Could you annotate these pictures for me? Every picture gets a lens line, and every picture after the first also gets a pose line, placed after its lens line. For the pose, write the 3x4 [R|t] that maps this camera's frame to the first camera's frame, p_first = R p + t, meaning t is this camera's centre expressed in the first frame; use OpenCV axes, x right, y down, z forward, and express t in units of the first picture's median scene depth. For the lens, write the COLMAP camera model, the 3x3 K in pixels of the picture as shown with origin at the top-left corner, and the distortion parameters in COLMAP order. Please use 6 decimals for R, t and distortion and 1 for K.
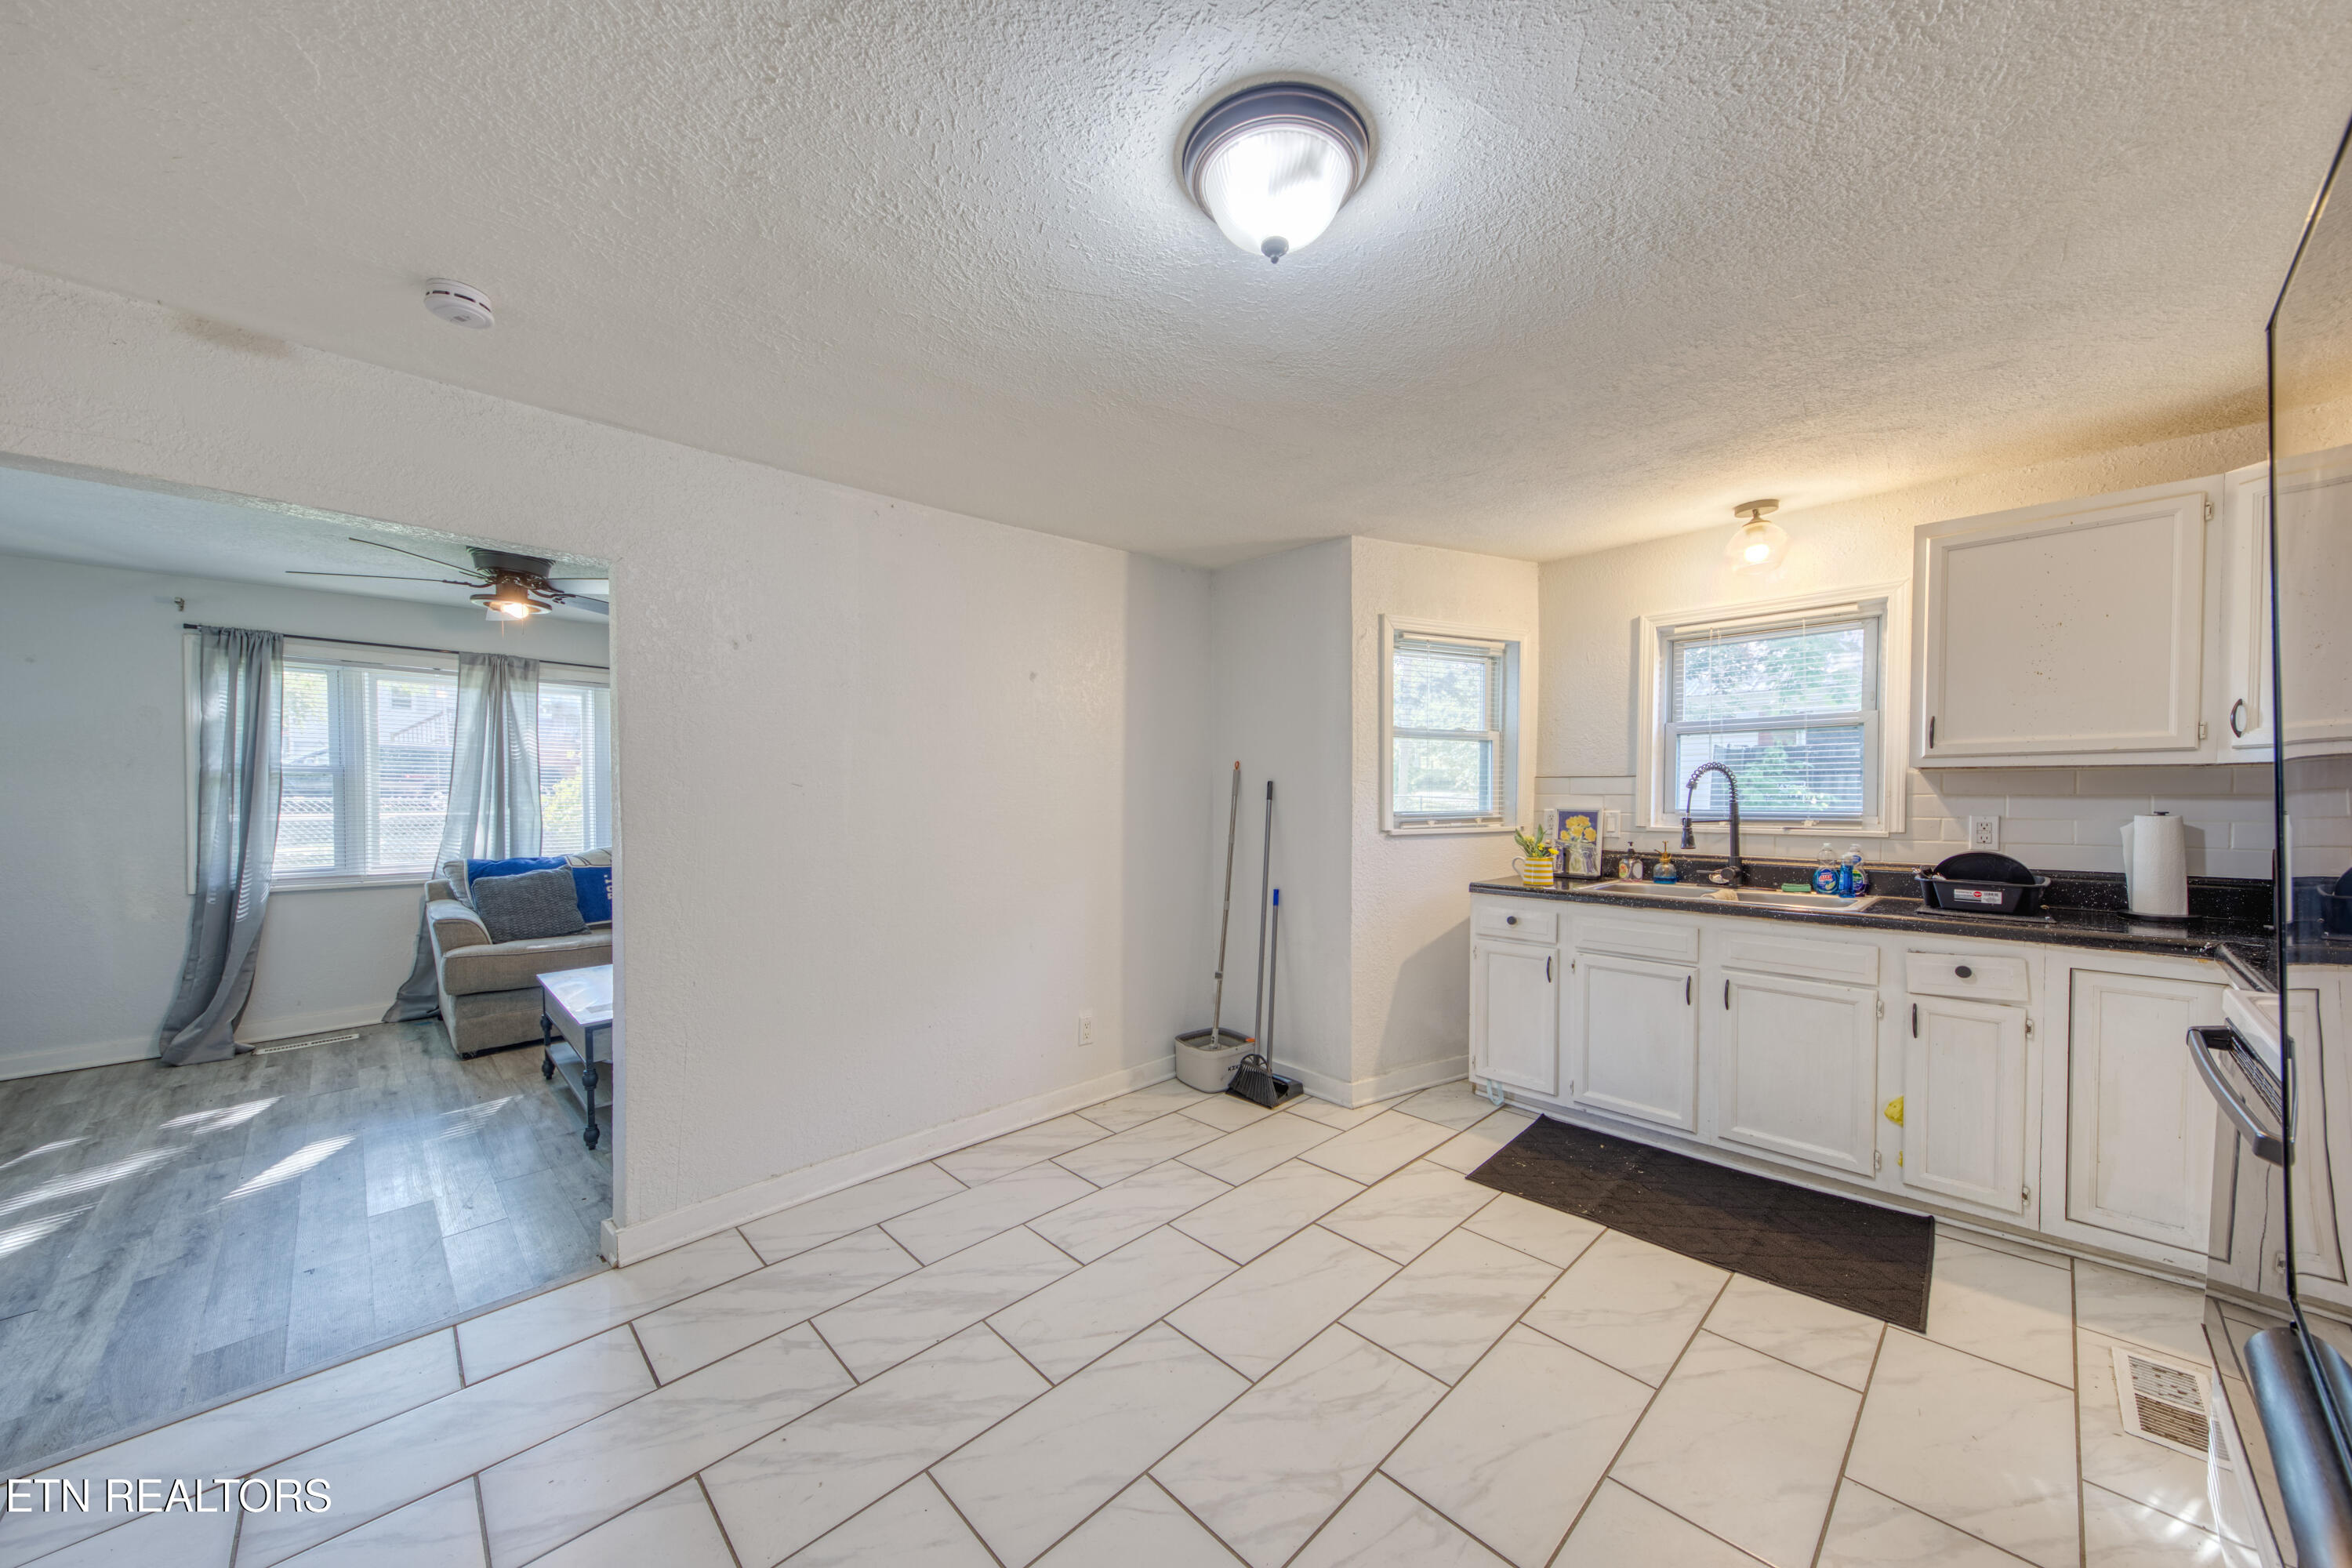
lens RADIAL K [[826.4, 0, 1167.7], [0, 826.4, 810.3], [0, 0, 1]] dist [0.016509, 0.000052]
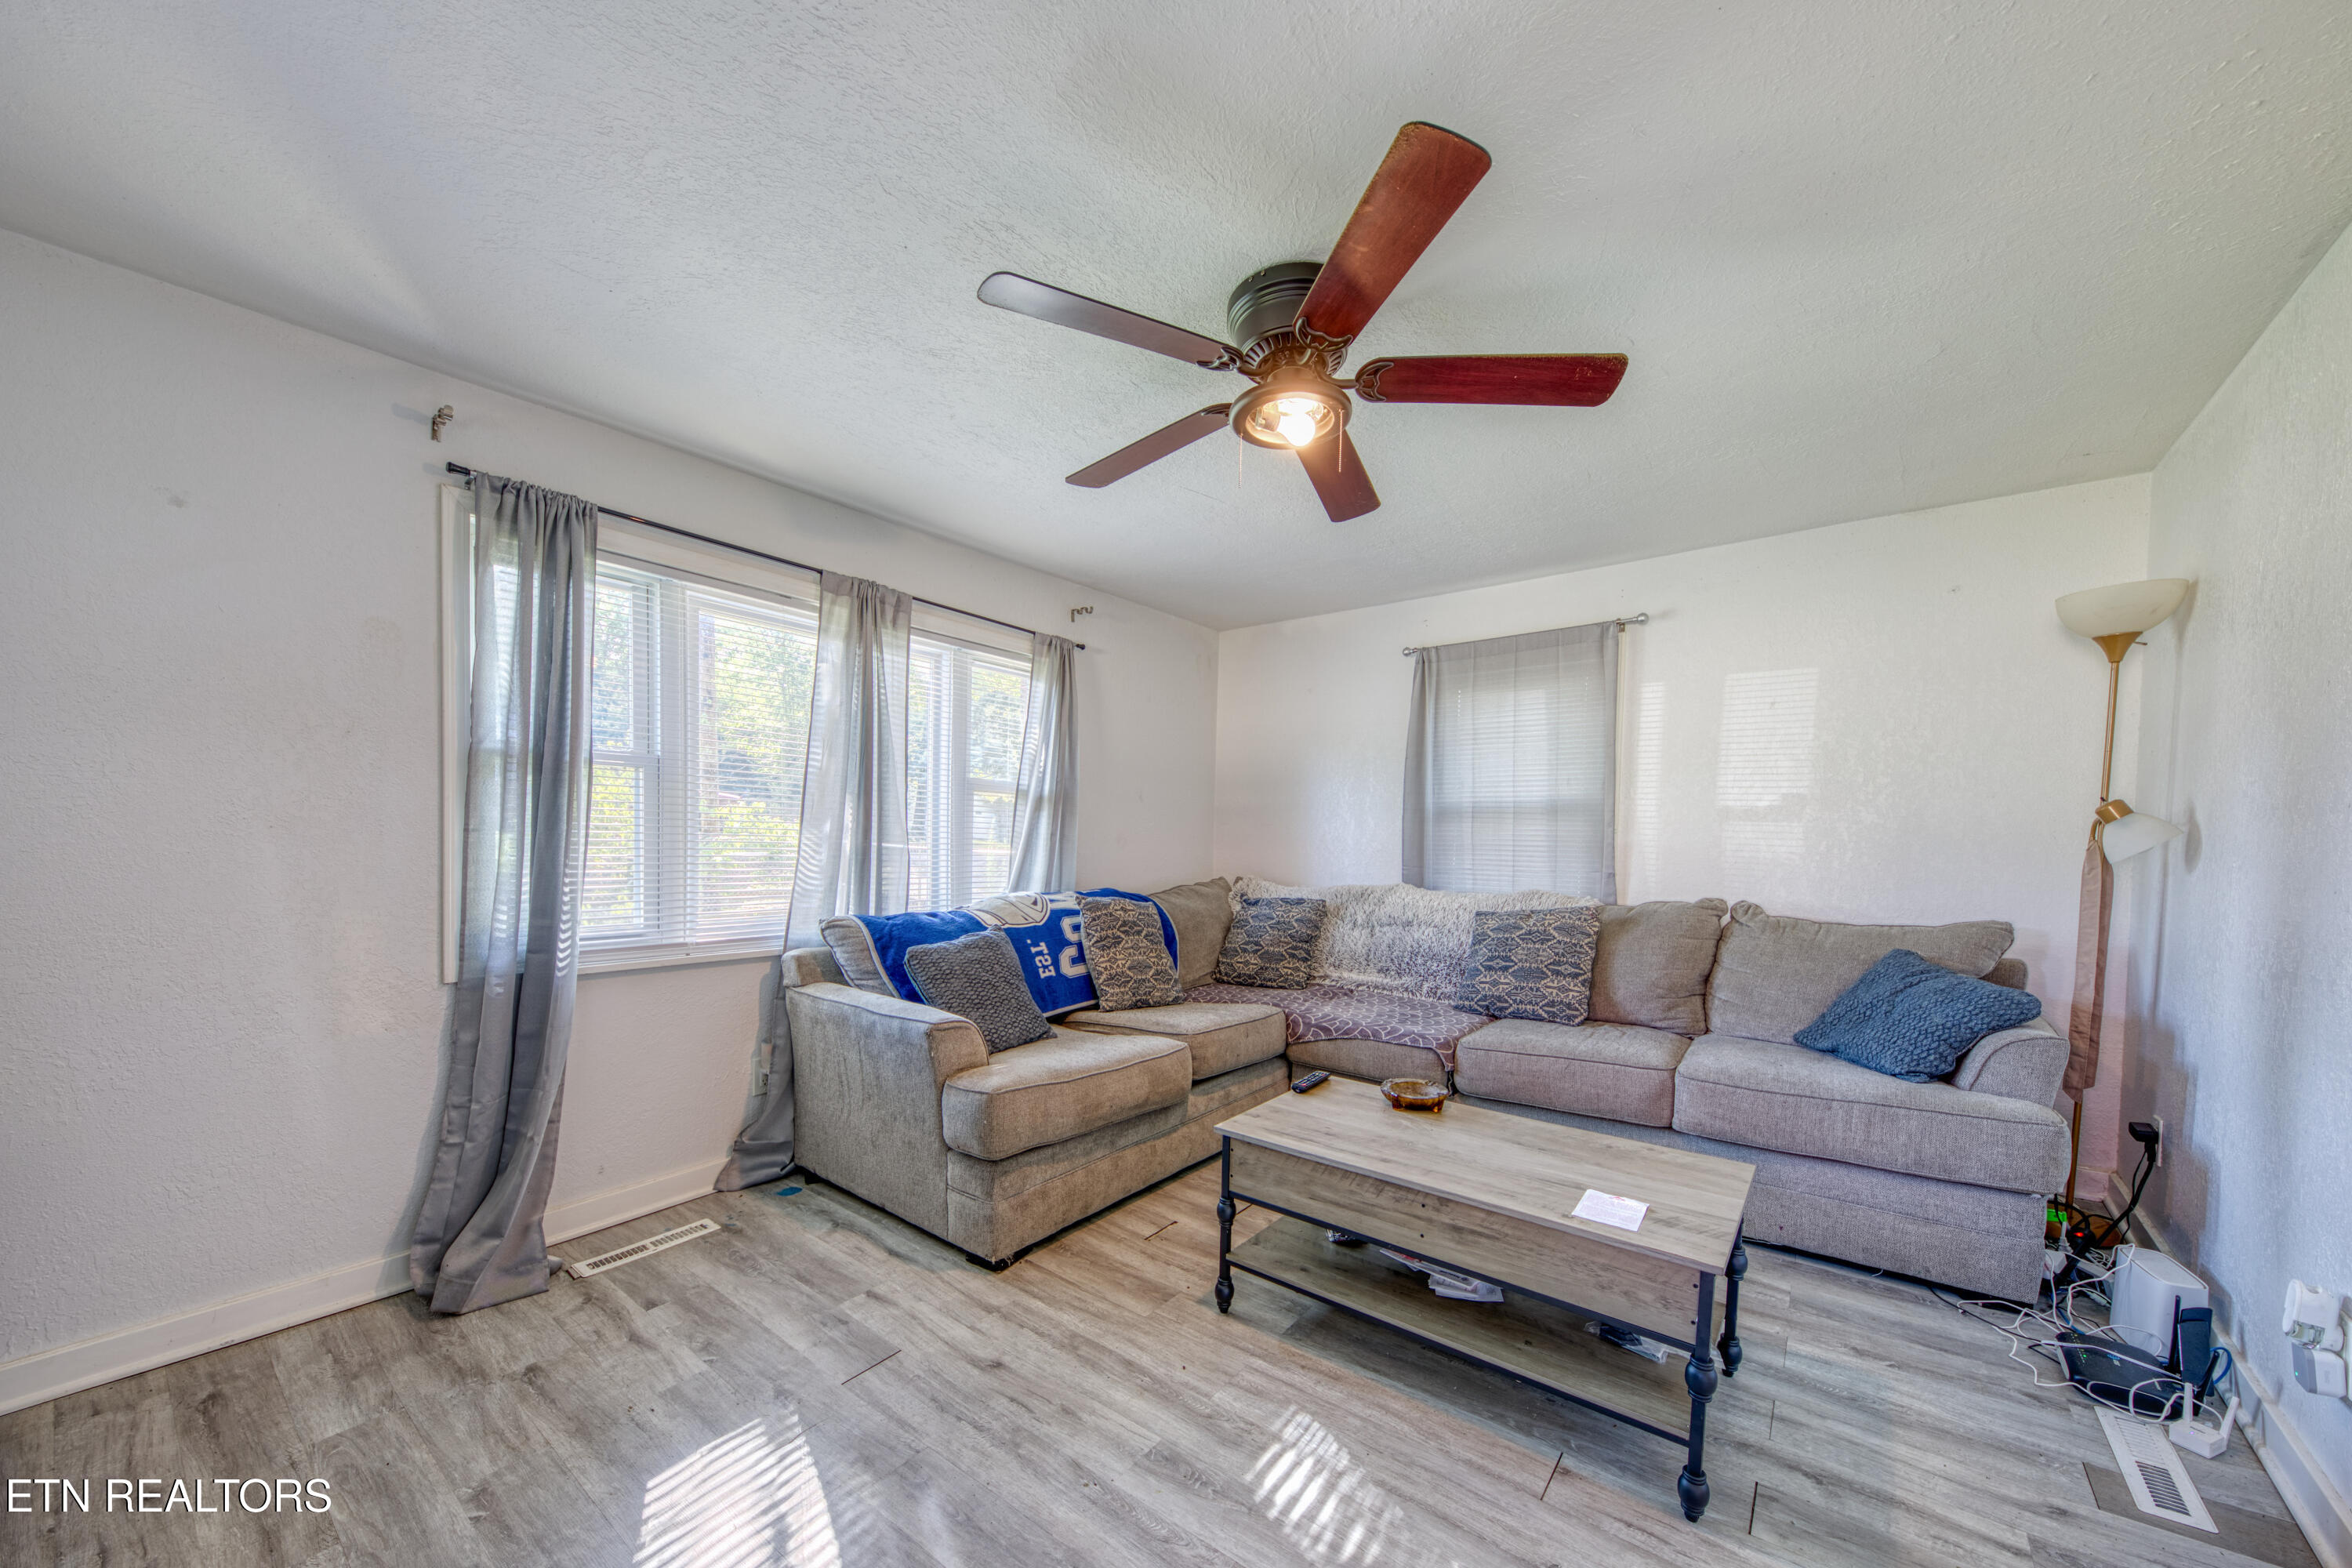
lens RADIAL K [[846.5, 0, 1187.7], [0, 846.5, 873.4], [0, 0, 1]] dist [0.000333, -0.000127]
pose [[0.990360, 0.000151, 0.138519, -0.946806], [-0.002113, 0.999900, 0.014015, 0.026981], [-0.138503, -0.014172, 0.990261, 0.505666]]
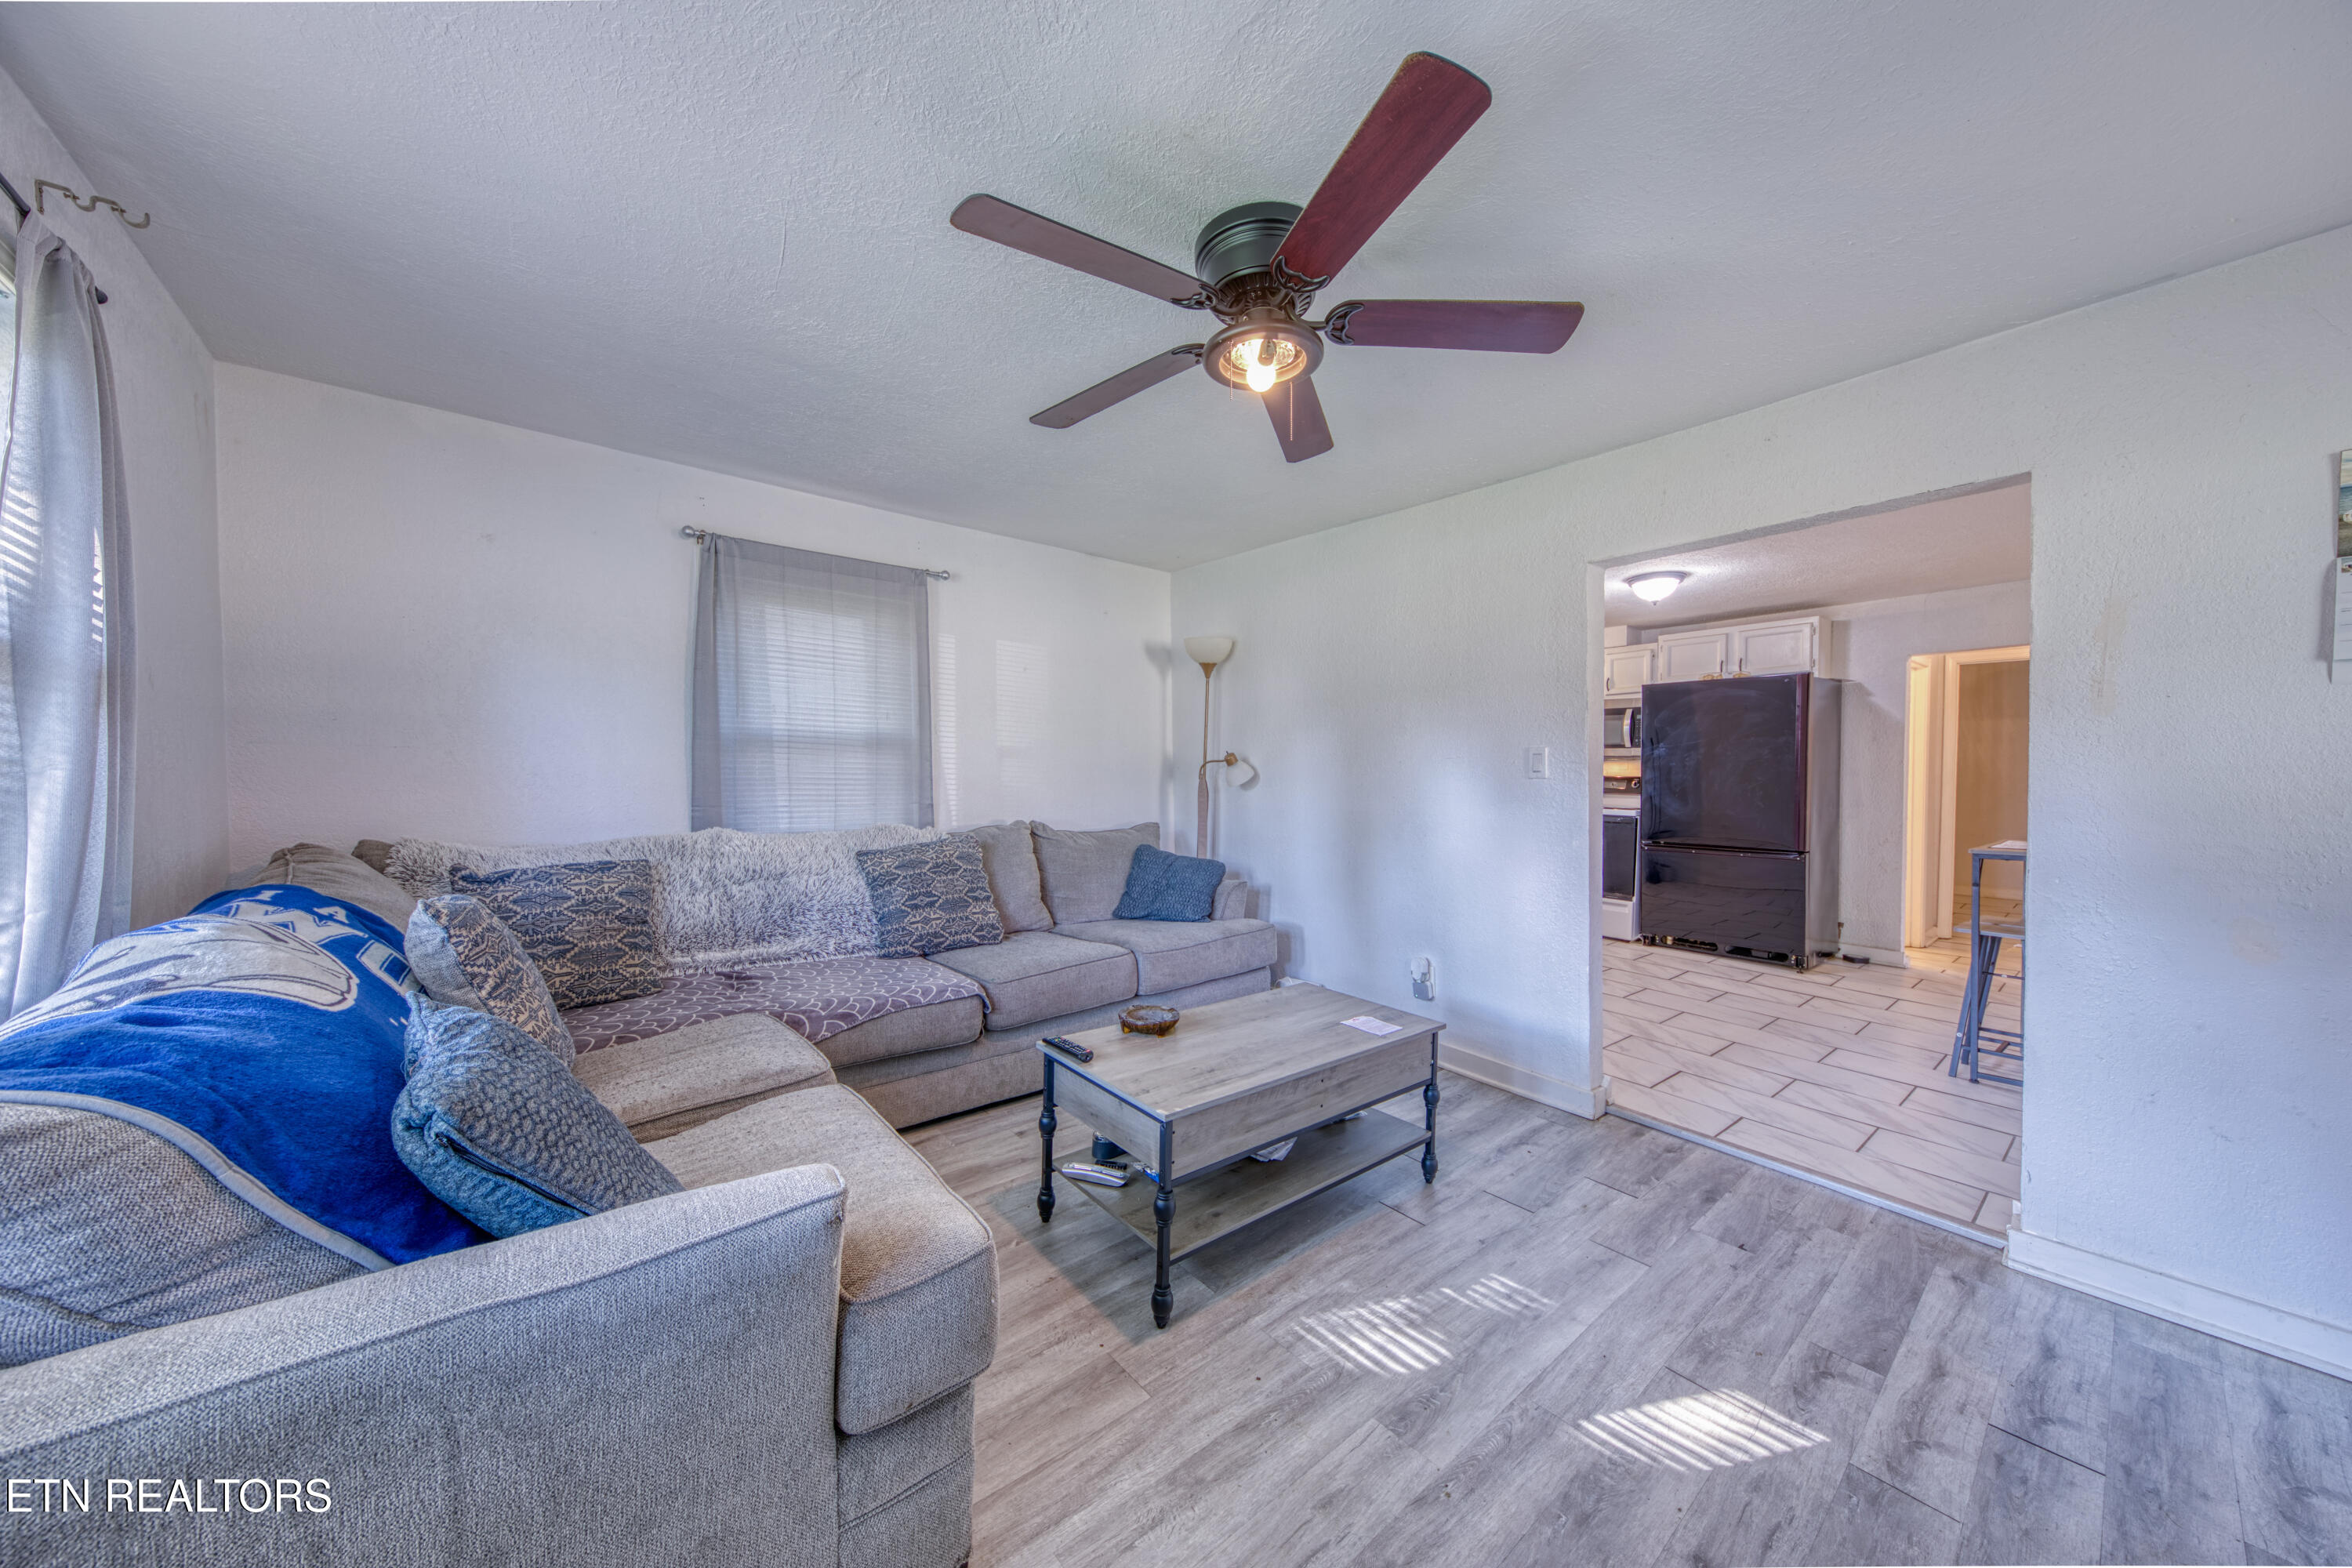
lens RADIAL K [[782.2, 0, 1213.5], [0, 782.2, 796.1], [0, 0, 1]] dist [0.001466, -0.000002]
pose [[0.079311, -0.028422, 0.996445, -1.322134], [0.020816, 0.999423, 0.026850, 0.008387], [-0.996633, 0.018612, 0.079857, 1.041918]]
